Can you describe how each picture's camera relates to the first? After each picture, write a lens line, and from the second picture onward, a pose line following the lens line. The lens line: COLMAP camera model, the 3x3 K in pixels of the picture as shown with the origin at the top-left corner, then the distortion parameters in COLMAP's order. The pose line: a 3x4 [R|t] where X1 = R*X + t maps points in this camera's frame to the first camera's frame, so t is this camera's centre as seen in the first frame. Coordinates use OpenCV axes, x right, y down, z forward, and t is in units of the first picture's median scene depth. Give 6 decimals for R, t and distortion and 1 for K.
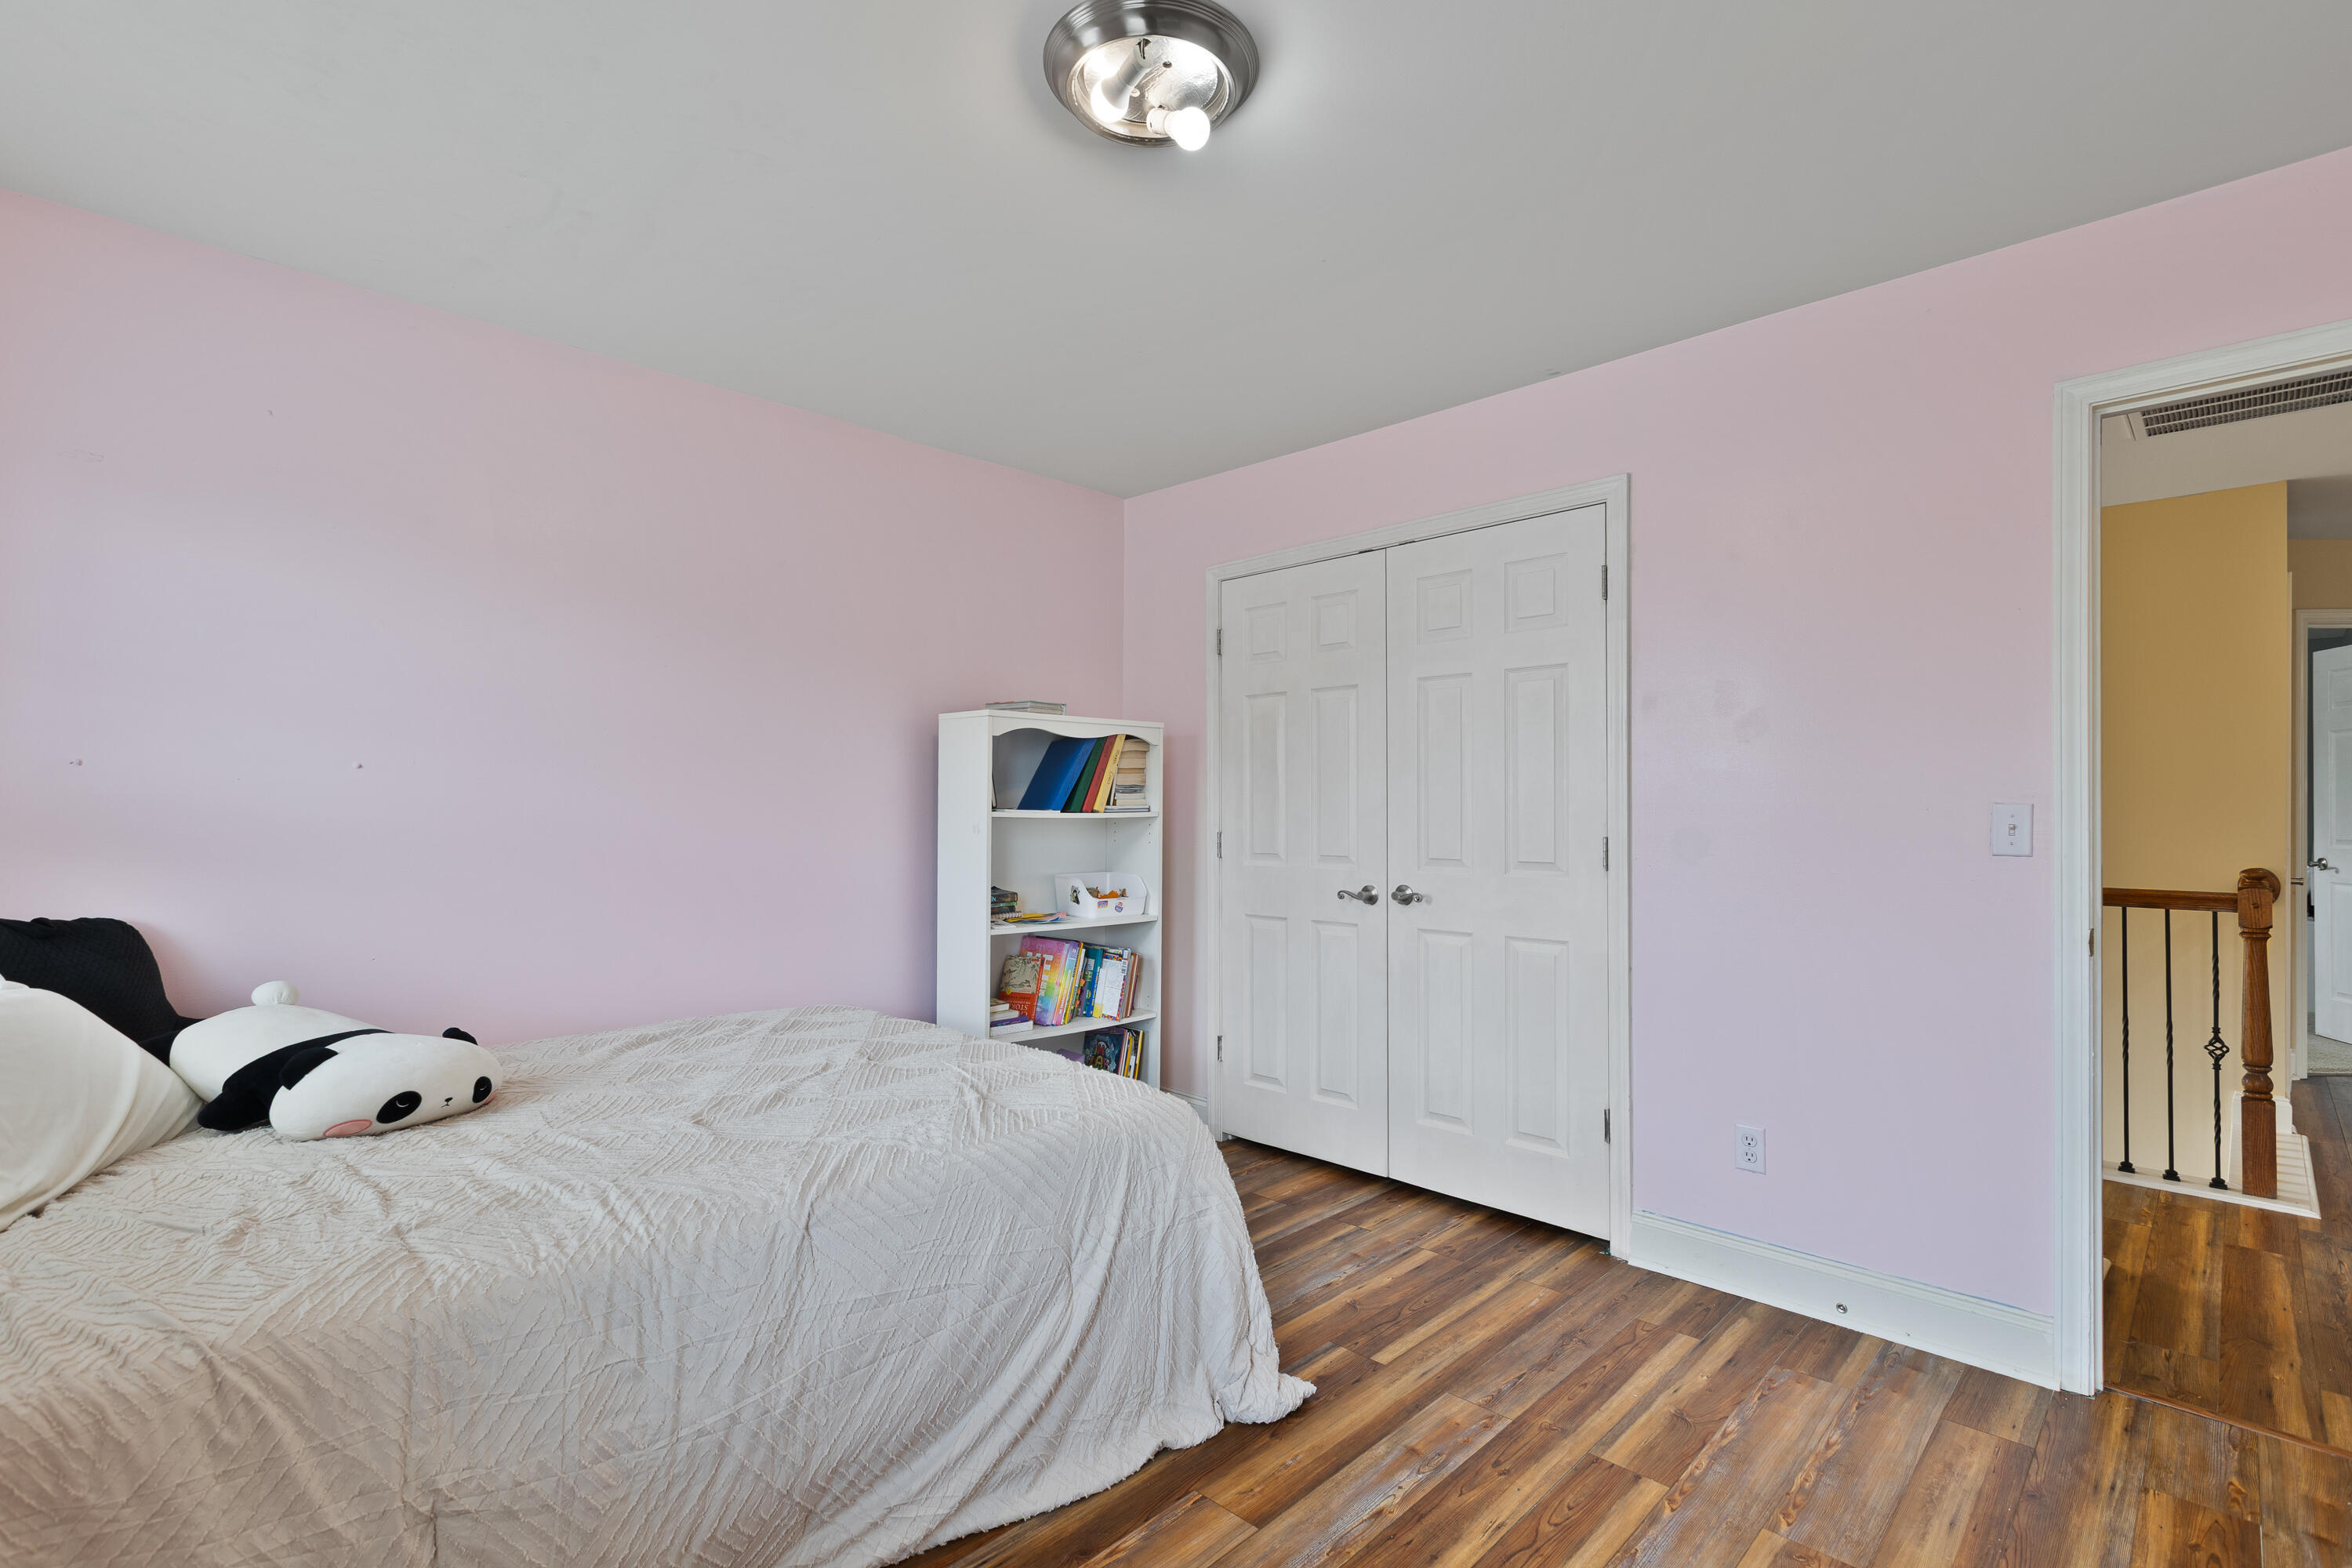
lens RADIAL K [[1065.1, 0, 1181.4], [0, 1065.1, 796.8], [0, 0, 1]] dist [0.004585, 0.000436]
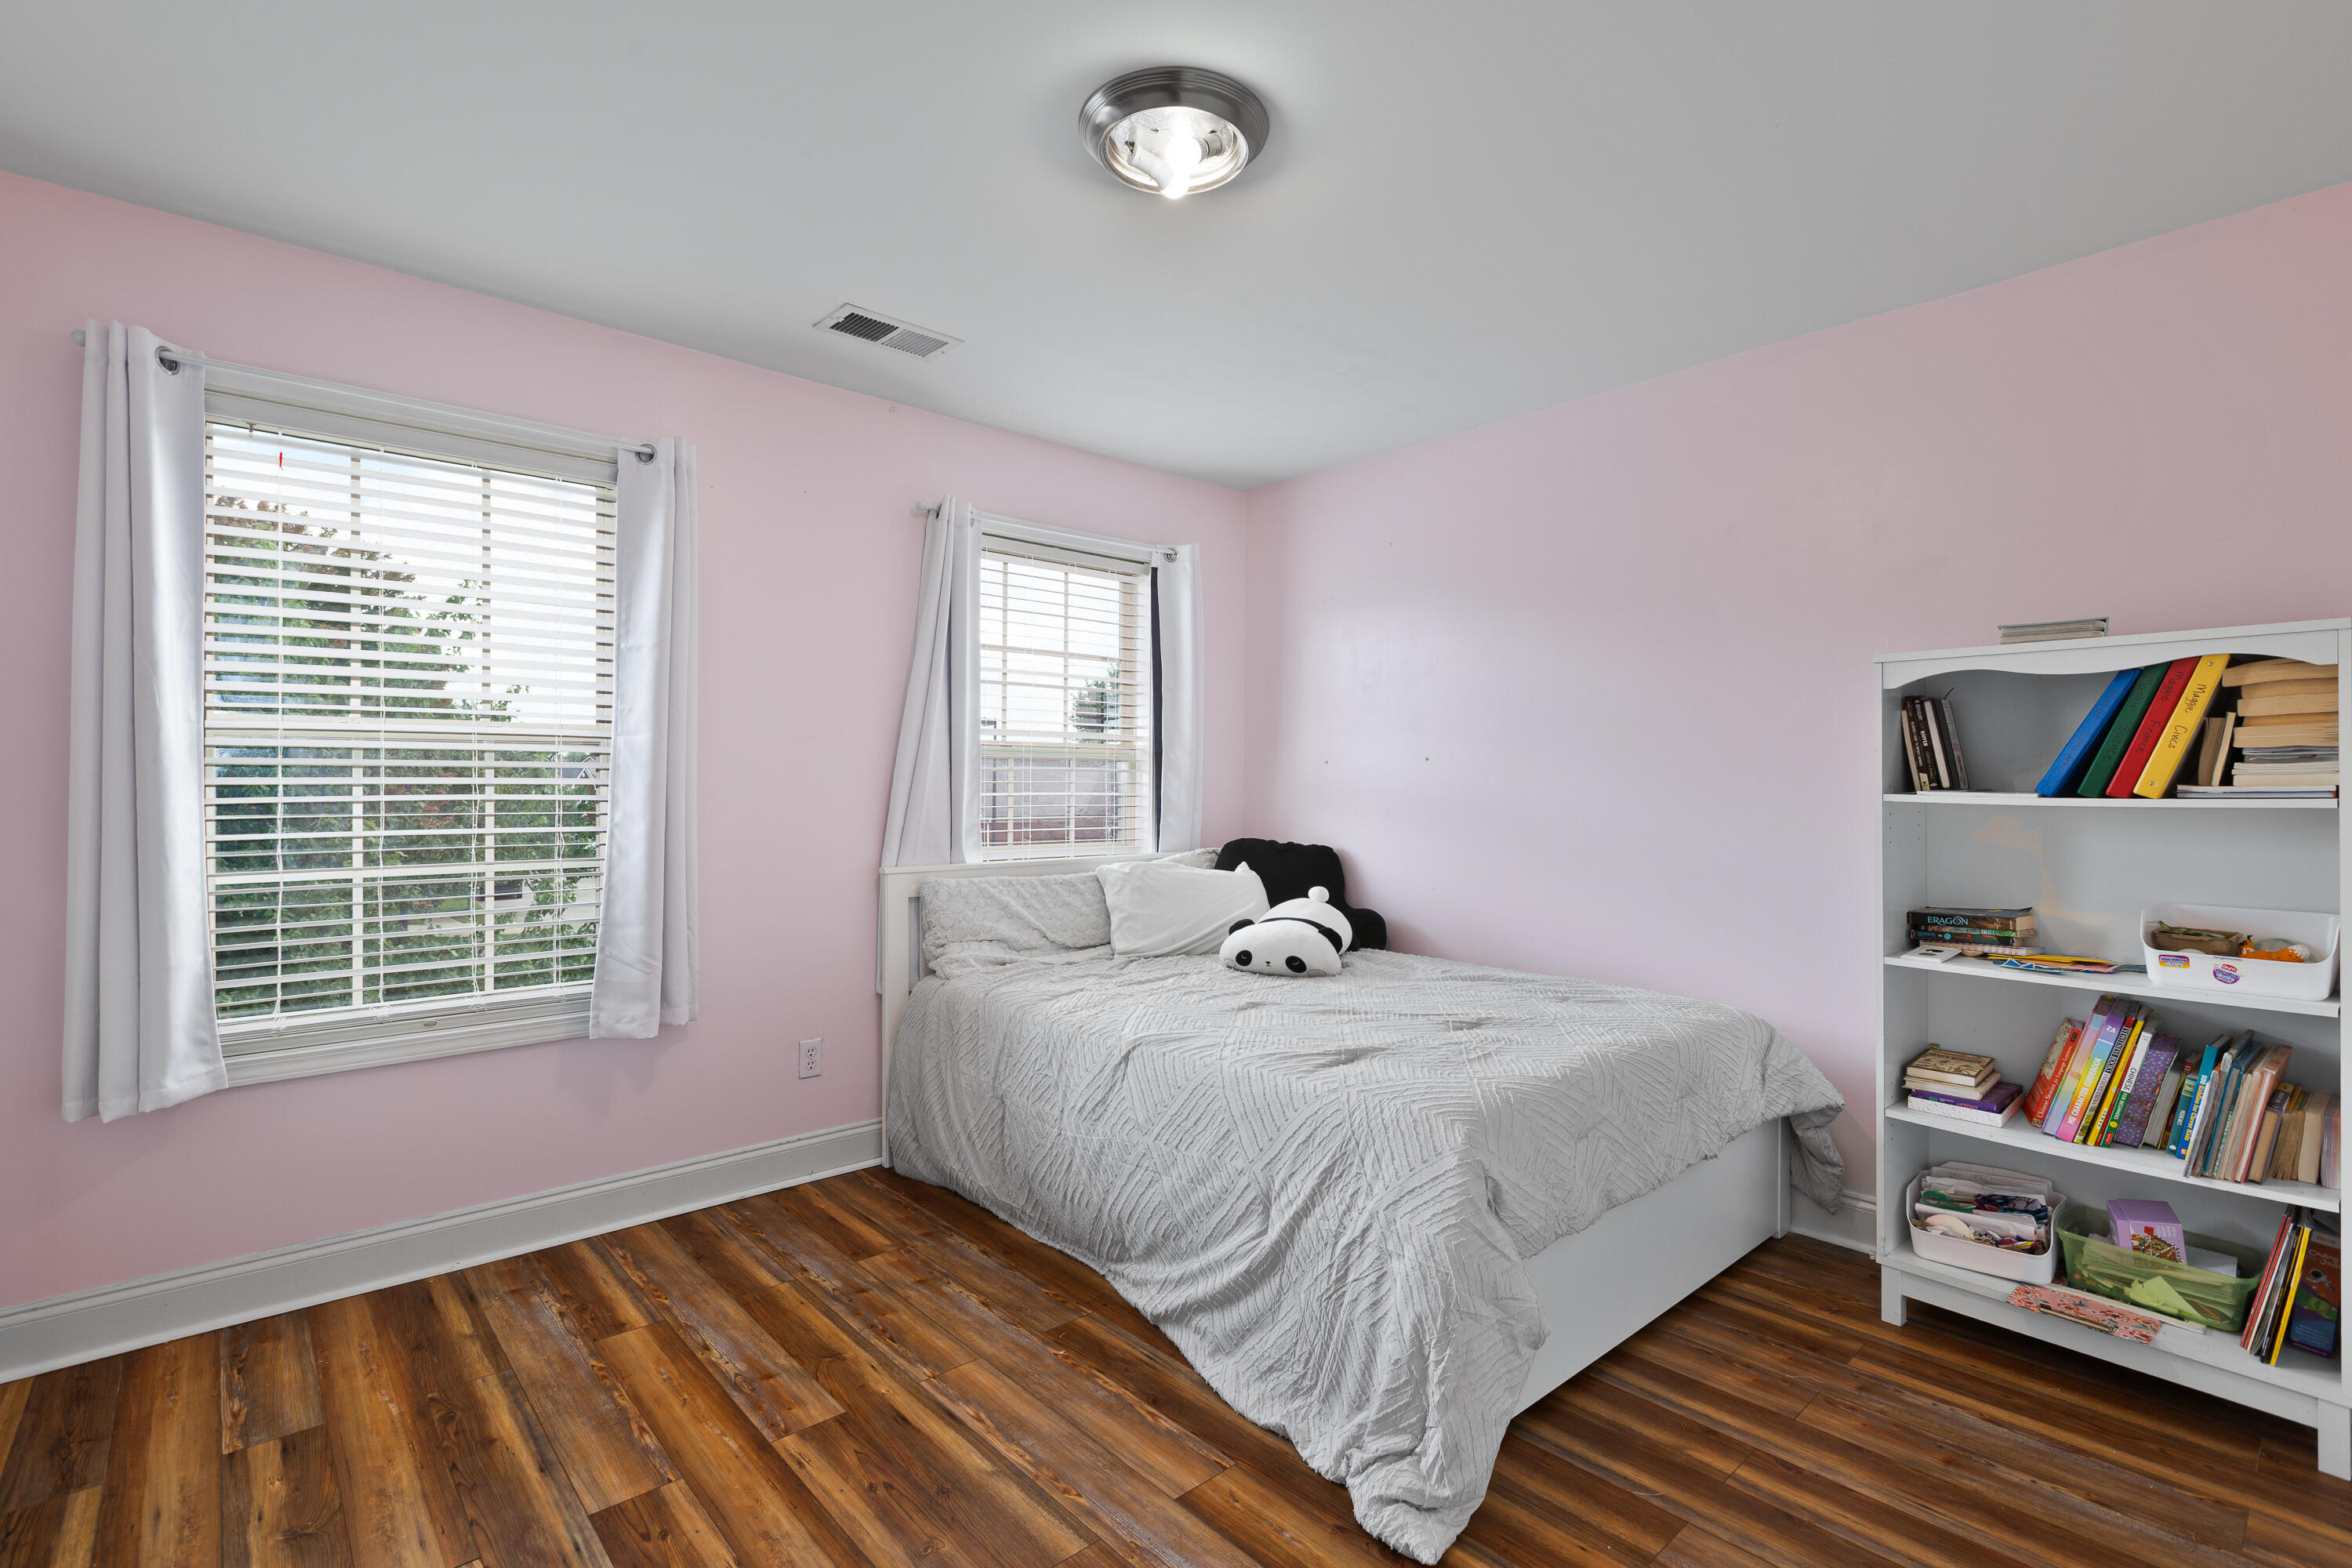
lens RADIAL K [[1065.1, 0, 1181.3], [0, 1065.1, 776.4], [0, 0, 1]] dist [0.004585, 0.000436]
pose [[-0.047146, -0.009993, -0.998838, 0.977029], [0.005489, 0.999932, -0.010263, 0.011392], [0.998873, -0.005966, -0.047088, 0.950682]]
